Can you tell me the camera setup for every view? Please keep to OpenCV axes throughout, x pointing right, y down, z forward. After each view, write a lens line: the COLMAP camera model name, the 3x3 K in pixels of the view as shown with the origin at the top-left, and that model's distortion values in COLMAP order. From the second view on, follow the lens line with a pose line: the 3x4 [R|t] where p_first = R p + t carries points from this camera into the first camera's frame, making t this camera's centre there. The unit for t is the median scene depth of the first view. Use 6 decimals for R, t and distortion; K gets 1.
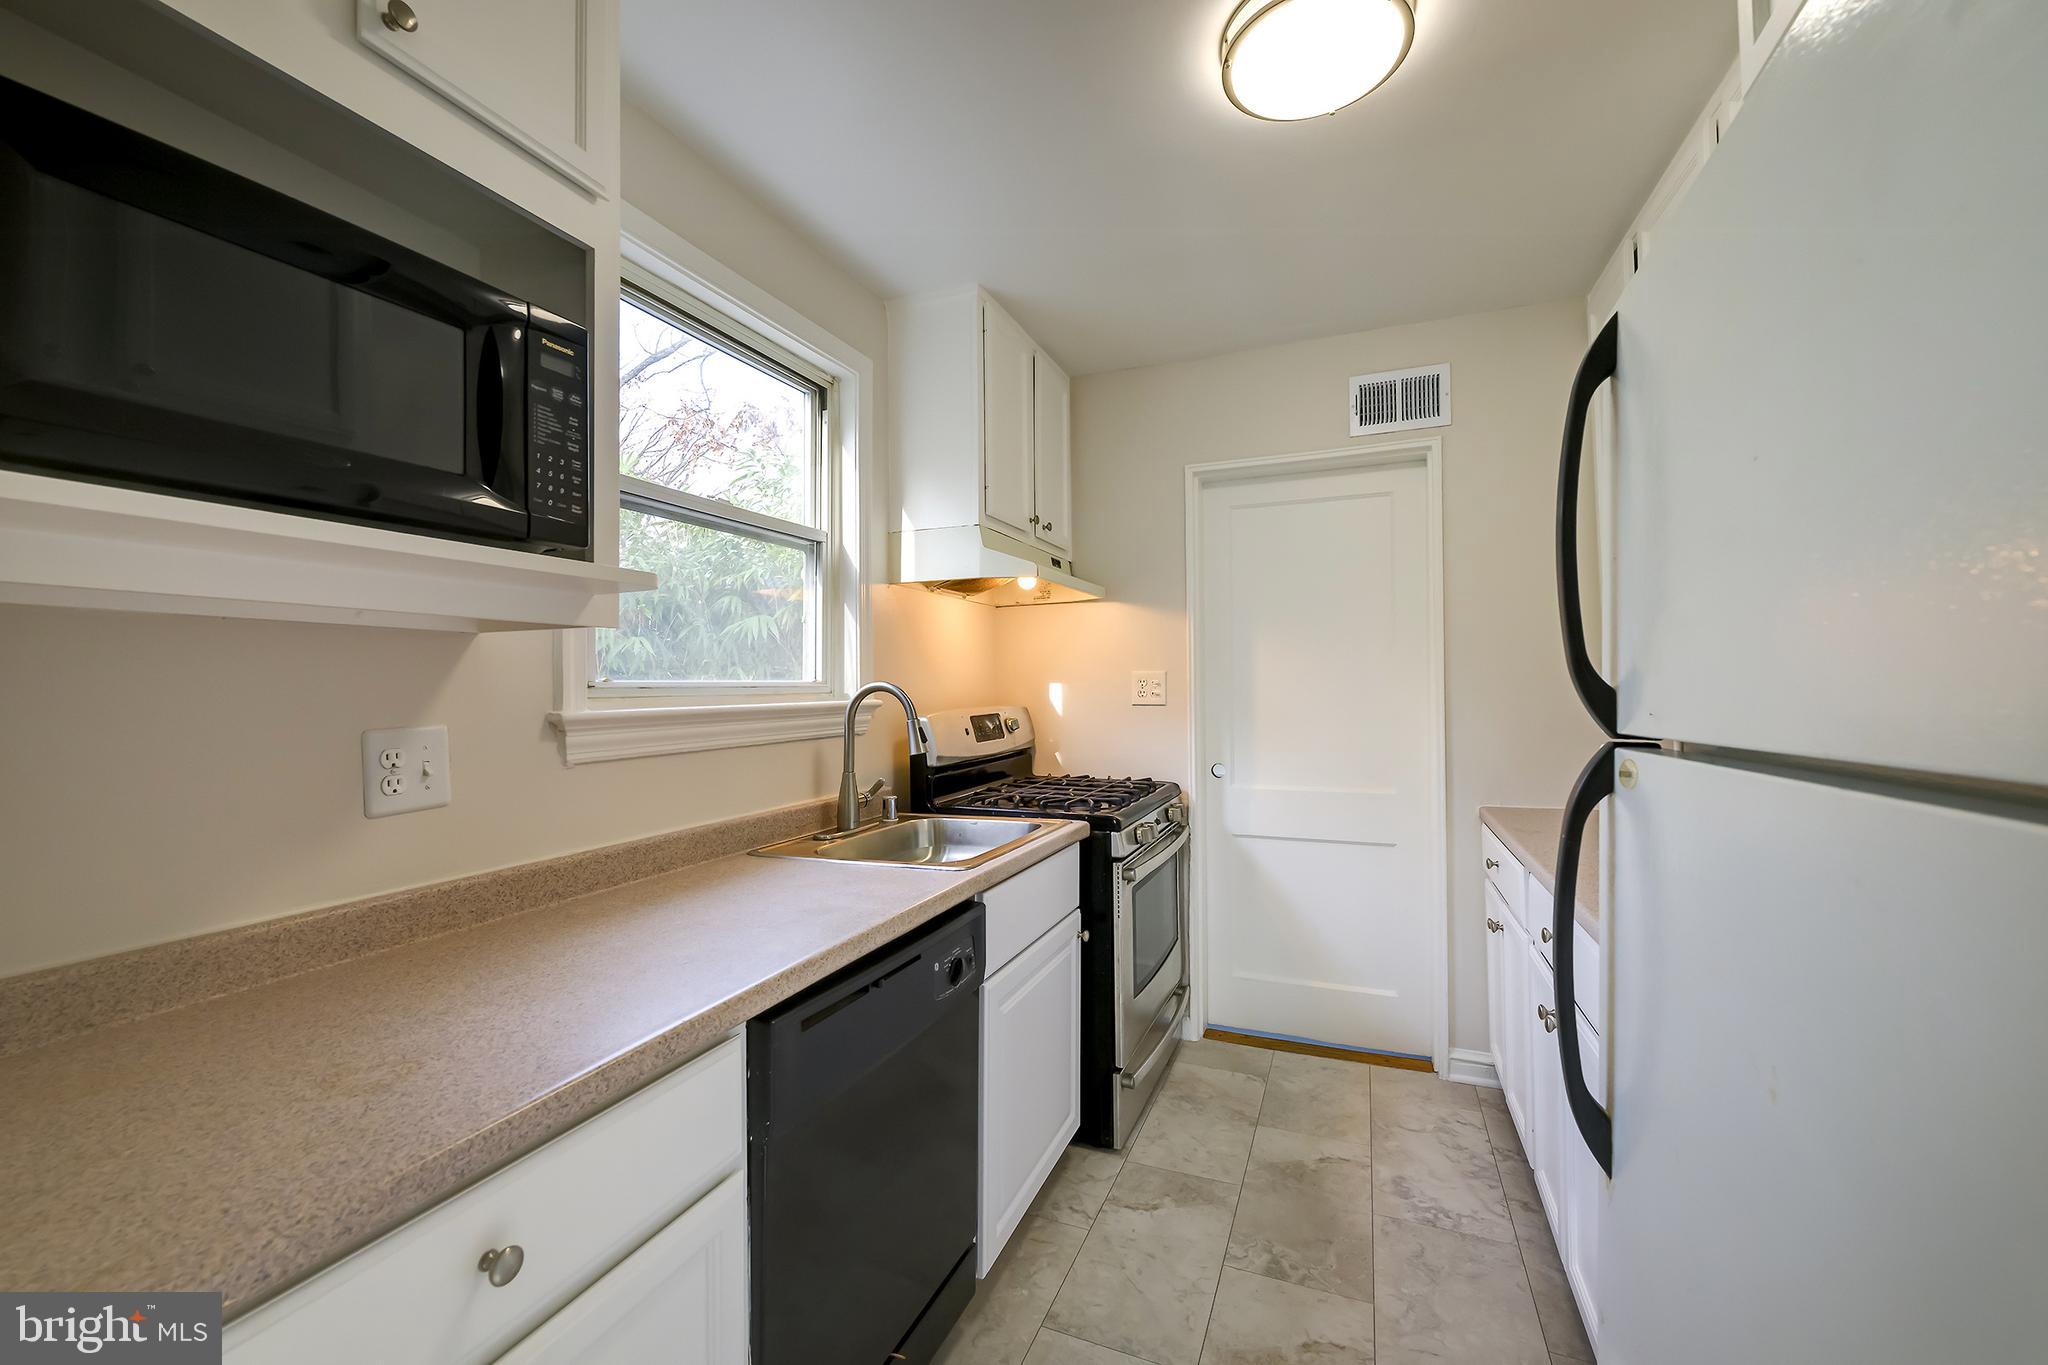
lens RADIAL K [[823.2, 0, 1025.5], [0, 823.2, 677.2], [0, 0, 1]] dist [-0.001406, 0.000118]
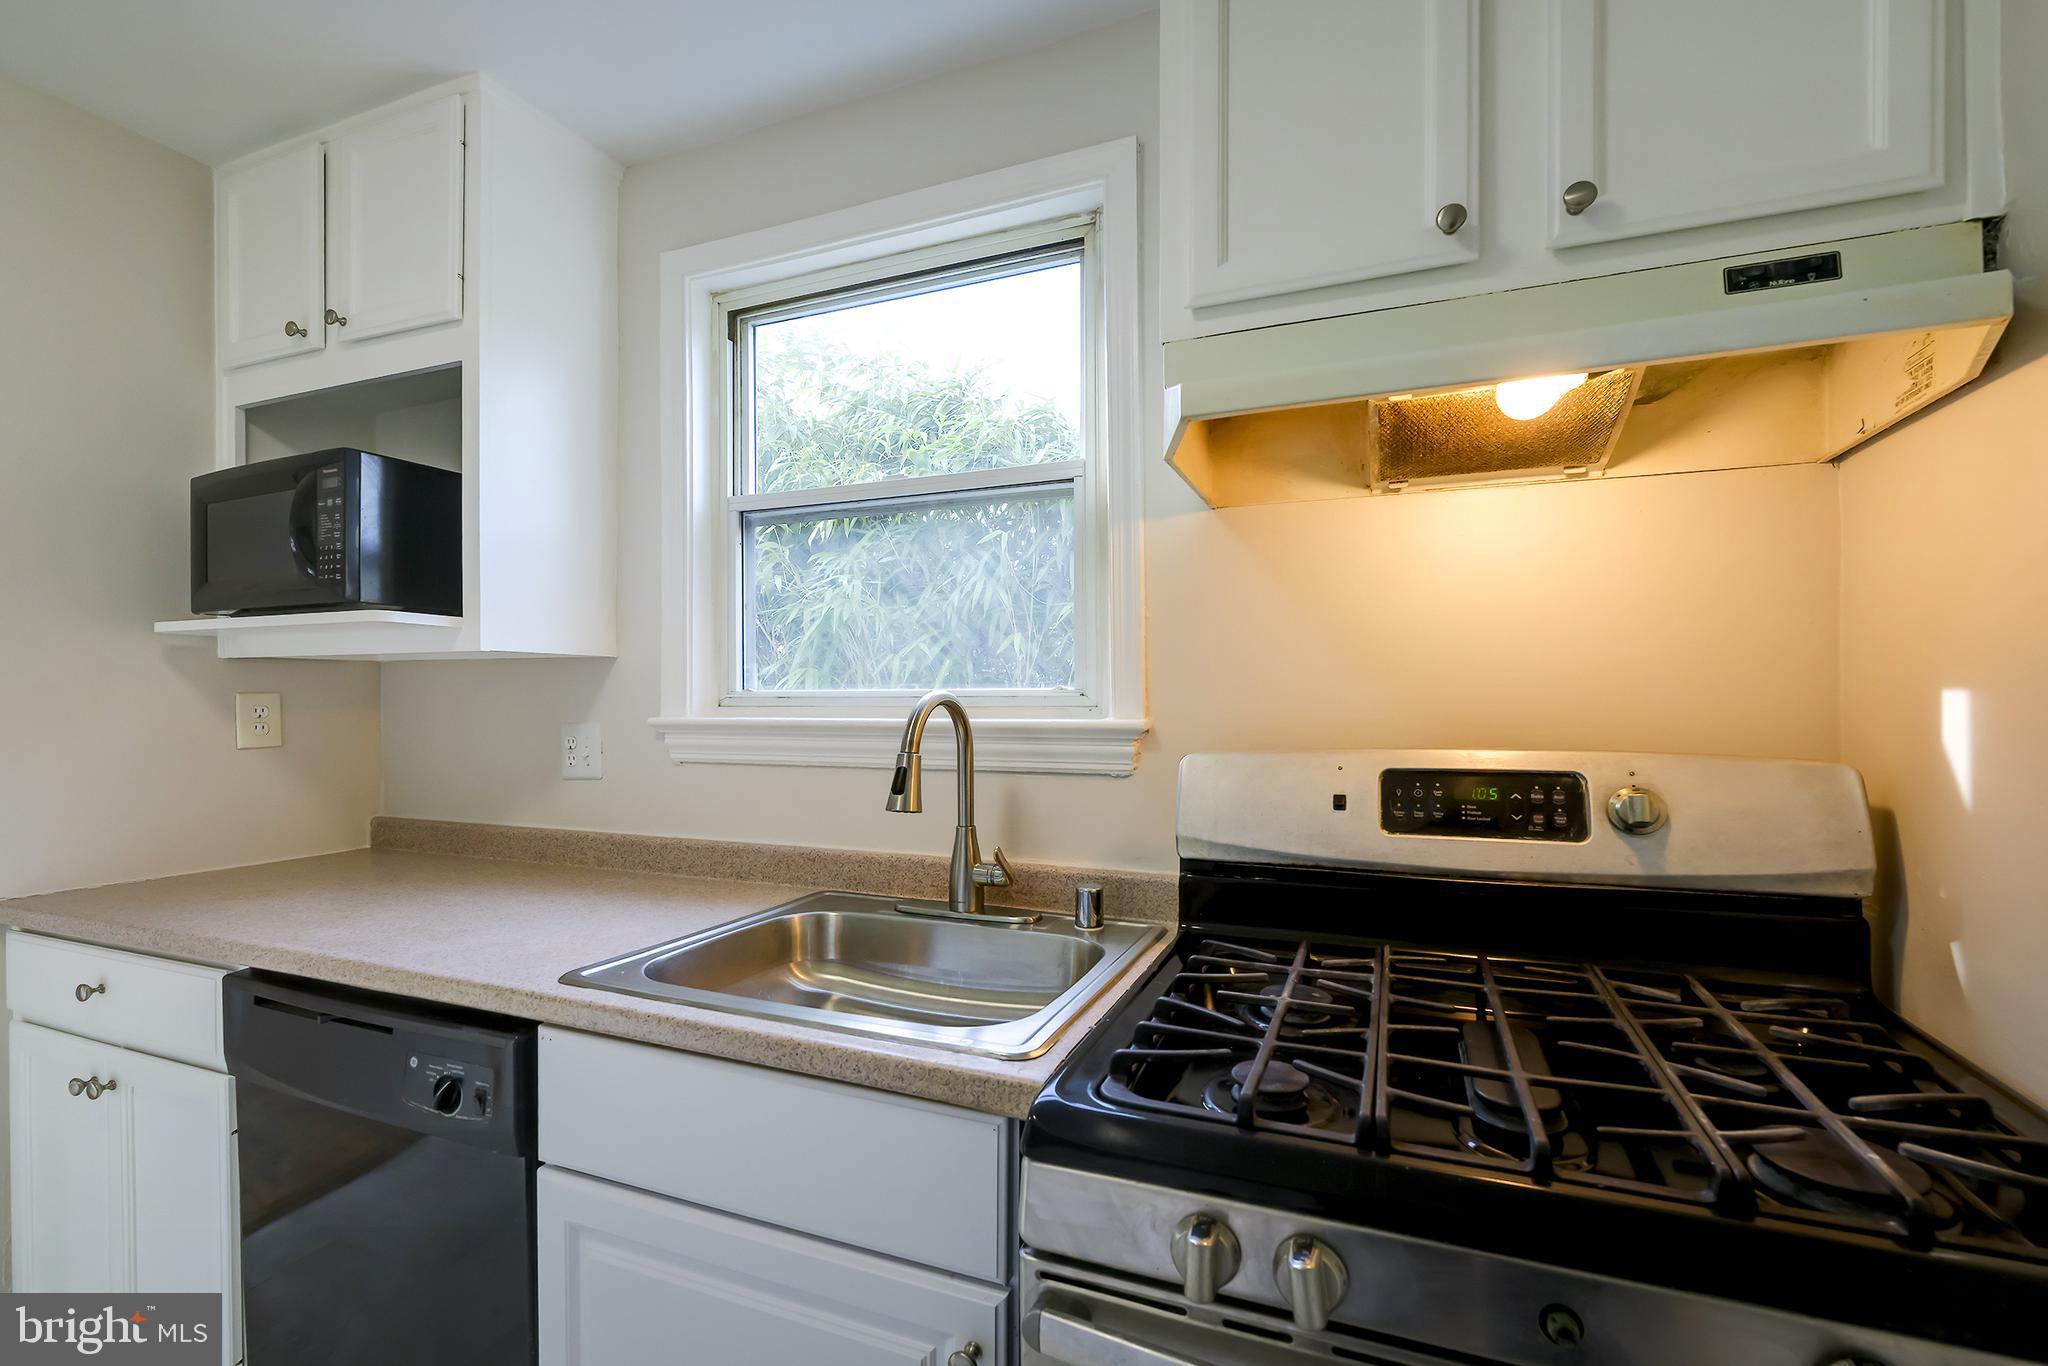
lens RADIAL K [[823.2, 0, 1026.1], [0, 823.2, 693.2], [0, 0, 1]] dist [-0.001406, 0.000118]
pose [[0.034167, 0.008201, -0.999382, 0.572483], [0.013253, 0.999875, 0.008658, 0.003838], [0.999328, -0.013540, 0.034054, 1.301704]]
